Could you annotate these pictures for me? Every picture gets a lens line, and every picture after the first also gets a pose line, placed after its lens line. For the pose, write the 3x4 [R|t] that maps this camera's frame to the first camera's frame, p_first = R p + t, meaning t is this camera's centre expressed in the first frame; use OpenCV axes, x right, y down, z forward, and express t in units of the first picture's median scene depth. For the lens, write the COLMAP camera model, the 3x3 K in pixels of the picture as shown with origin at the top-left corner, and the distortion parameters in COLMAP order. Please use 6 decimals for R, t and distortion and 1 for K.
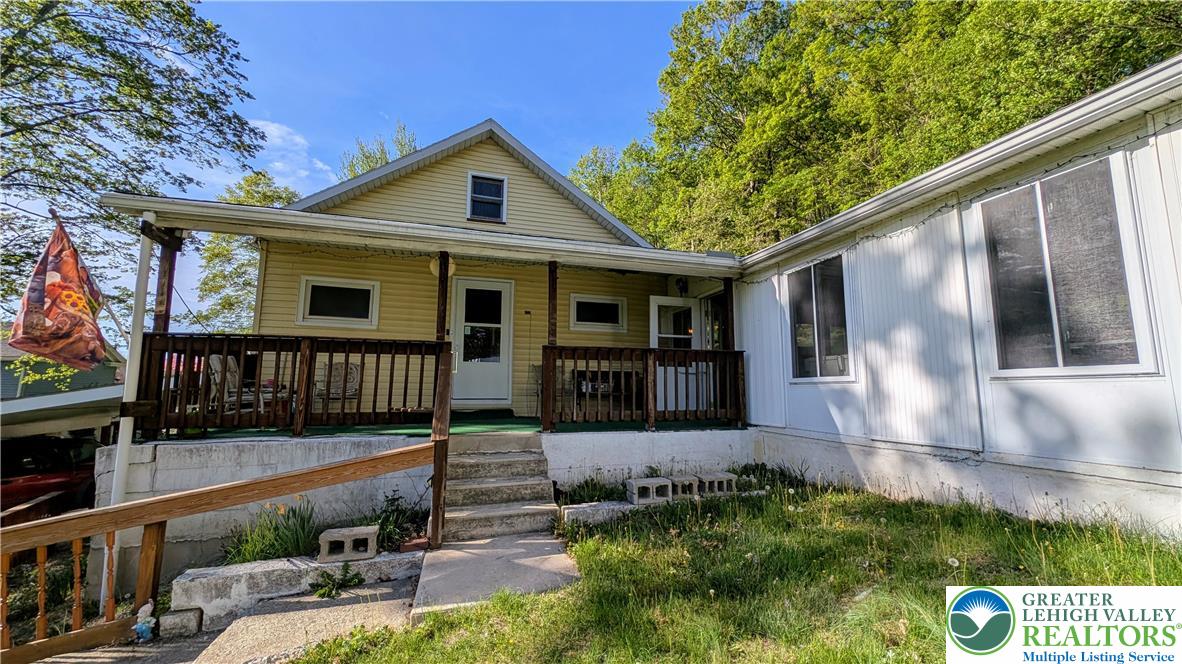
lens RADIAL K [[442.3, 0, 598.6], [0, 442.3, 335.4], [0, 0, 1]] dist [0.007027, -0.003550]
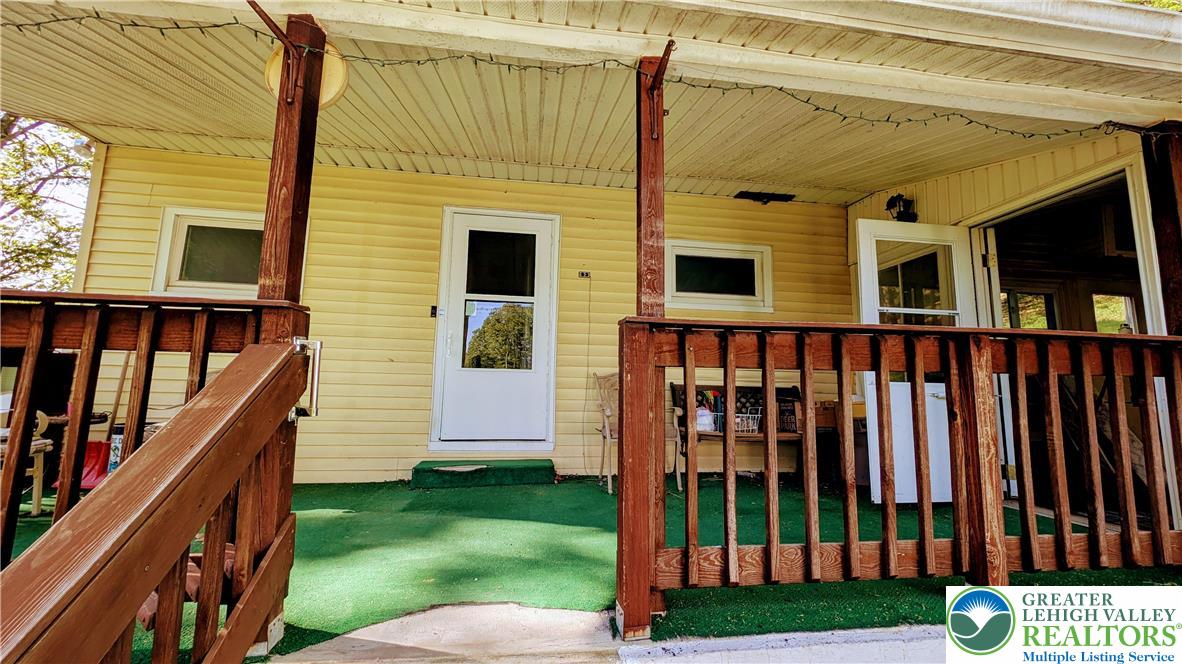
lens RADIAL K [[442.3, 0, 588.7], [0, 442.3, 336.7], [0, 0, 1]] dist [0.007027, -0.003550]
pose [[0.985248, -0.007681, -0.170963, -0.068391], [0.007086, 0.999967, -0.004088, 0.025237], [0.170989, 0.002816, 0.985269, 0.499204]]
